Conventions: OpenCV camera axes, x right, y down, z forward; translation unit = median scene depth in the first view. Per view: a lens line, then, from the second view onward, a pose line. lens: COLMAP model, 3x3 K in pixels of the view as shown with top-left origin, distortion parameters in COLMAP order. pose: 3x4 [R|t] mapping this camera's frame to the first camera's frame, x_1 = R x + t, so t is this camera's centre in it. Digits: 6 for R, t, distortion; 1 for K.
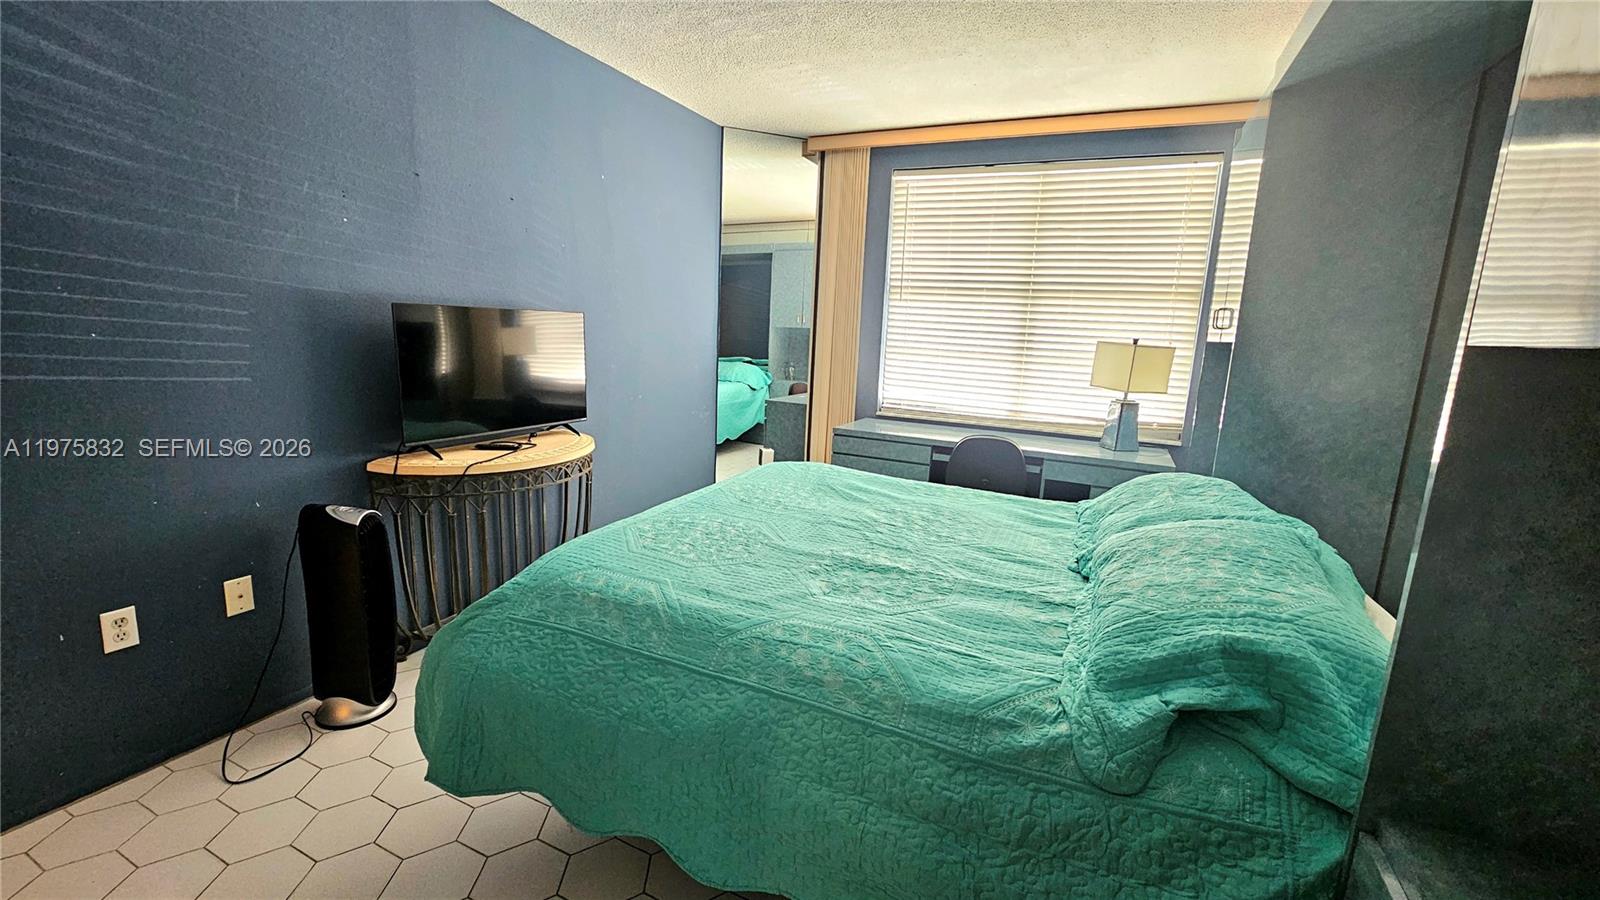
lens RADIAL K [[648.7, 0, 804.9], [0, 648.7, 445.3], [0, 0, 1]] dist [-0.000134, -0.000250]
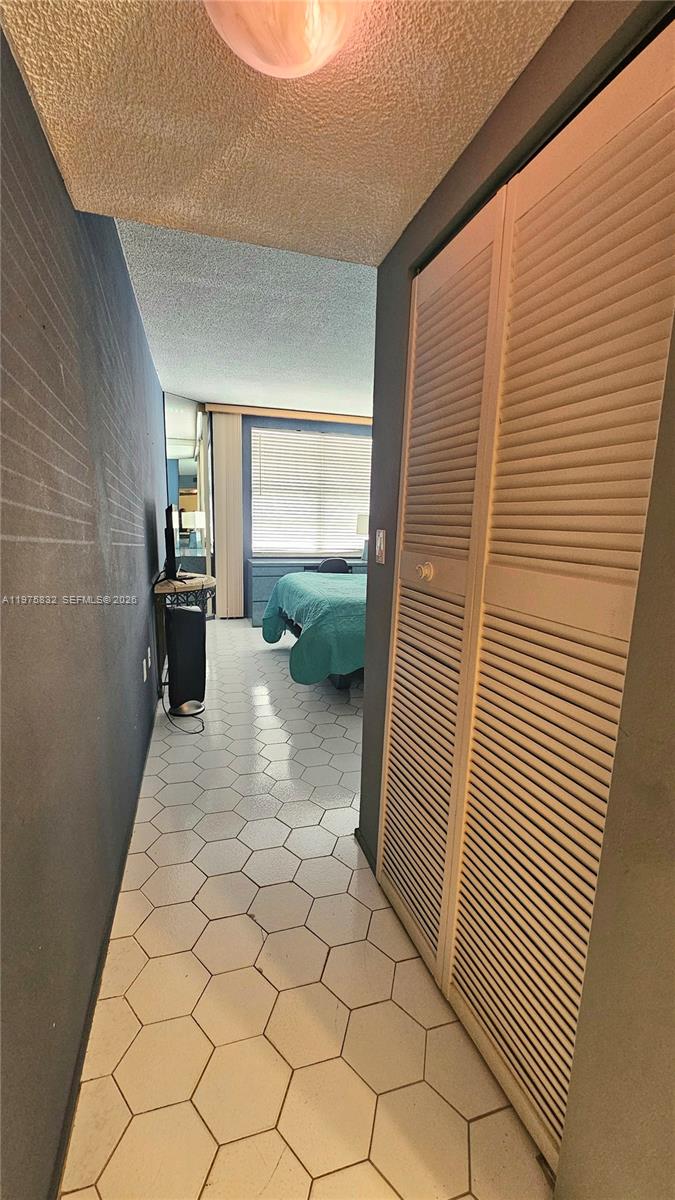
lens RADIAL K [[486.5, 0, 339.1], [0, 486.5, 606.6], [0, 0, 1]] dist [-0.000134, -0.000250]
pose [[0.756796, -0.144416, 0.637498, -0.743908], [0.126778, 0.989198, 0.073585, 0.027972], [-0.641239, 0.025132, 0.766930, -0.275842]]
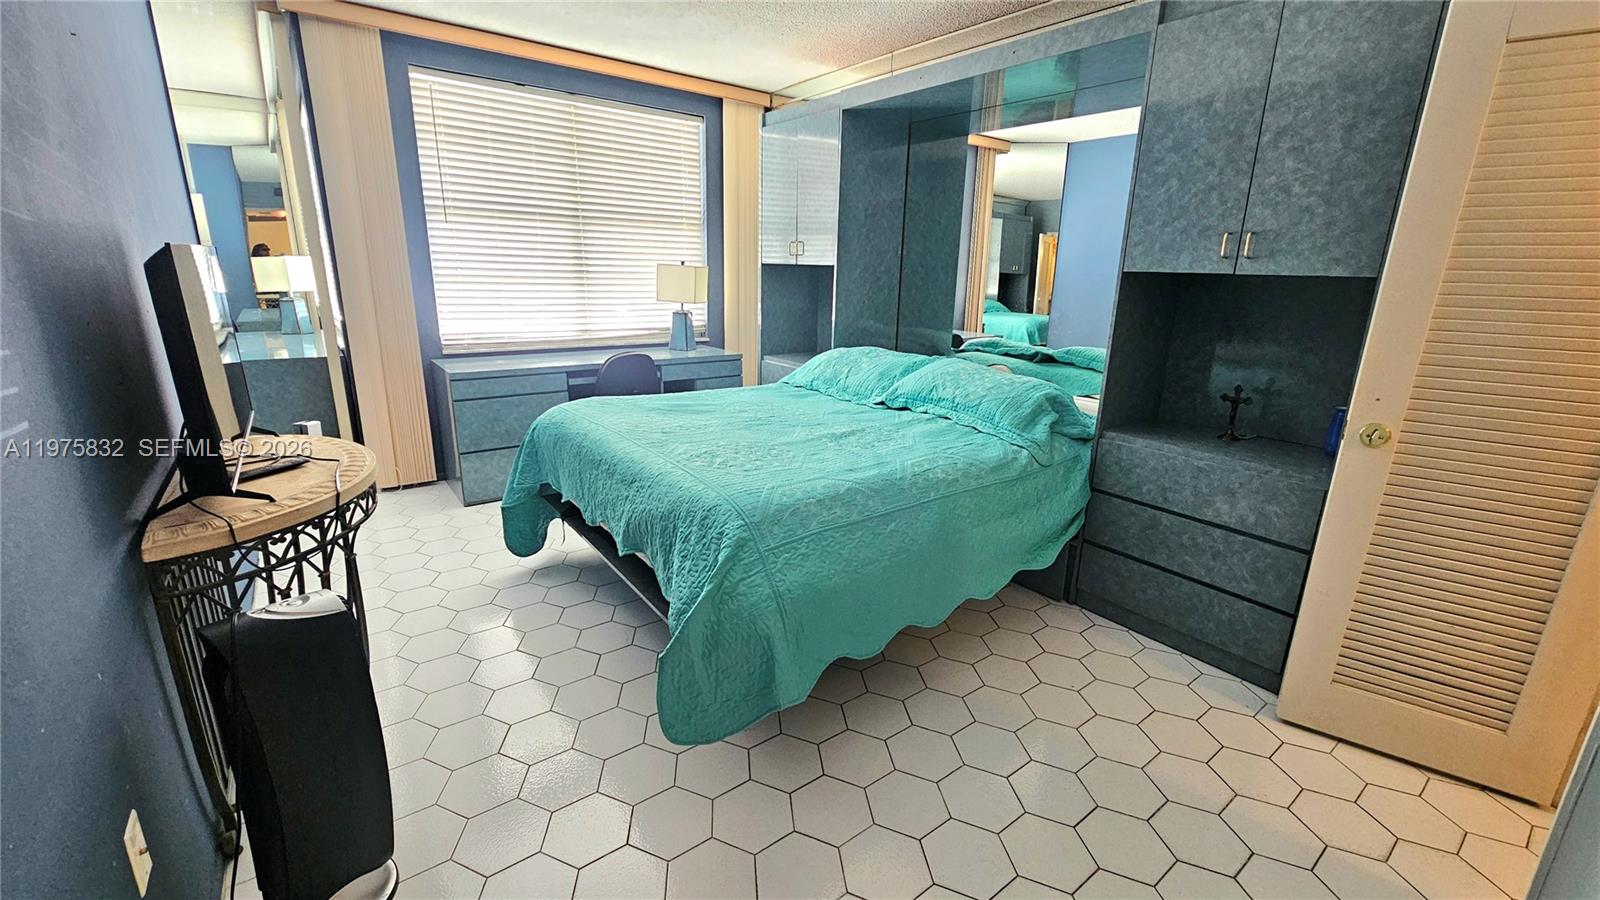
lens RADIAL K [[648.7, 0, 804.4], [0, 648.7, 442.1], [0, 0, 1]] dist [-0.000134, -0.000250]
pose [[0.470816, -0.264153, 0.841757, -0.529775], [0.156437, 0.964000, 0.215015, -0.055034], [-0.868251, 0.030449, 0.495190, 0.163689]]
